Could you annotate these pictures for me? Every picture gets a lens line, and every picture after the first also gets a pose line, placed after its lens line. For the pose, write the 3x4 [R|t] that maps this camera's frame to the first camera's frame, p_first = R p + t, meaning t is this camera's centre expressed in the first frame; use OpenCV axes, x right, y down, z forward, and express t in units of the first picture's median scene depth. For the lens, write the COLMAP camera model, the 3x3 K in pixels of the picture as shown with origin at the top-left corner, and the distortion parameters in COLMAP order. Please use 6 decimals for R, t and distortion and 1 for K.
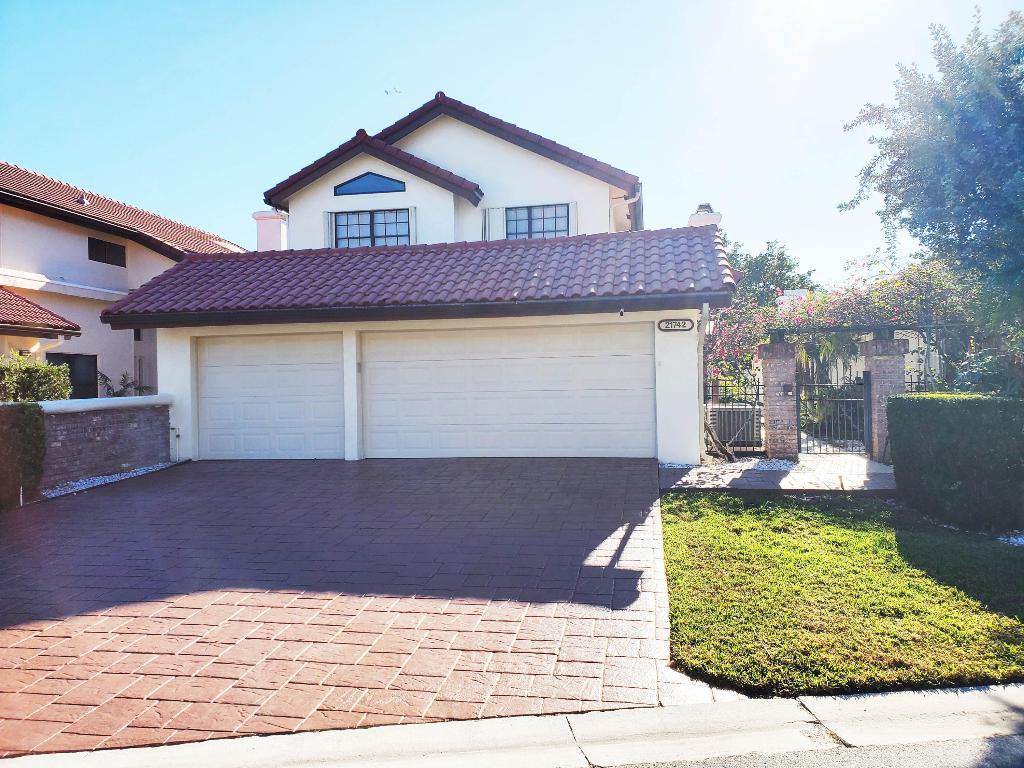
lens RADIAL K [[797.8, 0, 517.7], [0, 797.8, 401.9], [0, 0, 1]] dist [0.026252, -0.002108]
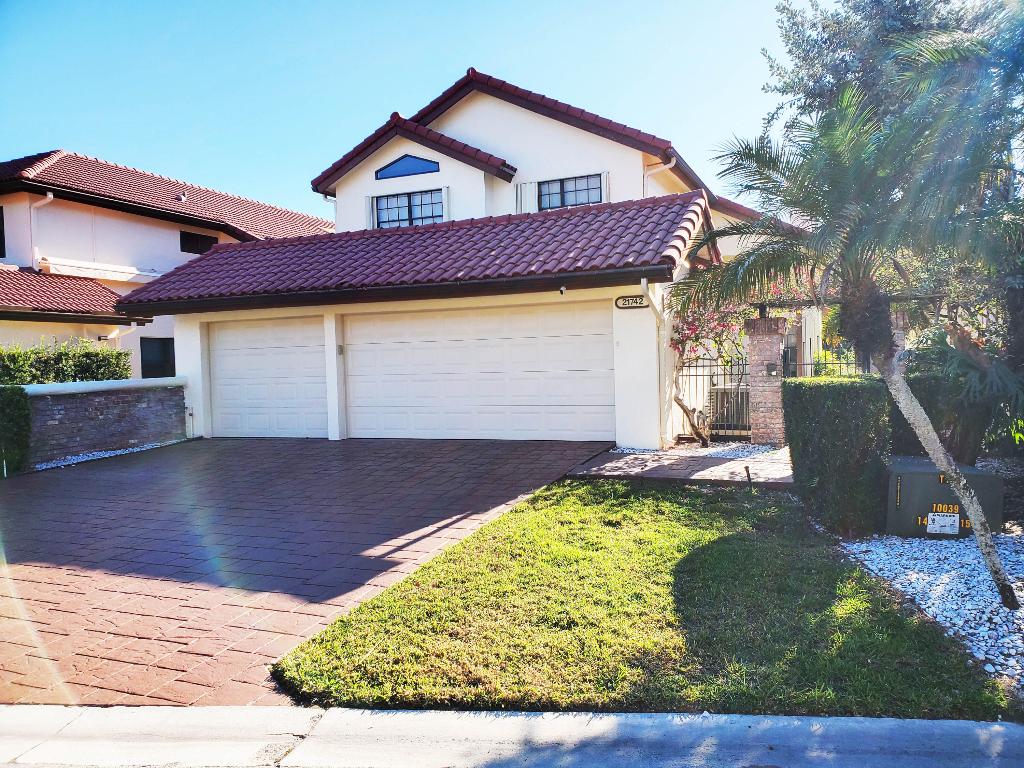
lens RADIAL K [[796.6, 0, 511.7], [0, 796.6, 406.7], [0, 0, 1]] dist [0.028034, -0.000259]
pose [[0.974001, 0.005129, -0.226484, 0.211877], [0.003611, 0.999265, 0.038162, -0.006925], [0.226513, -0.037987, 0.973267, 0.037385]]
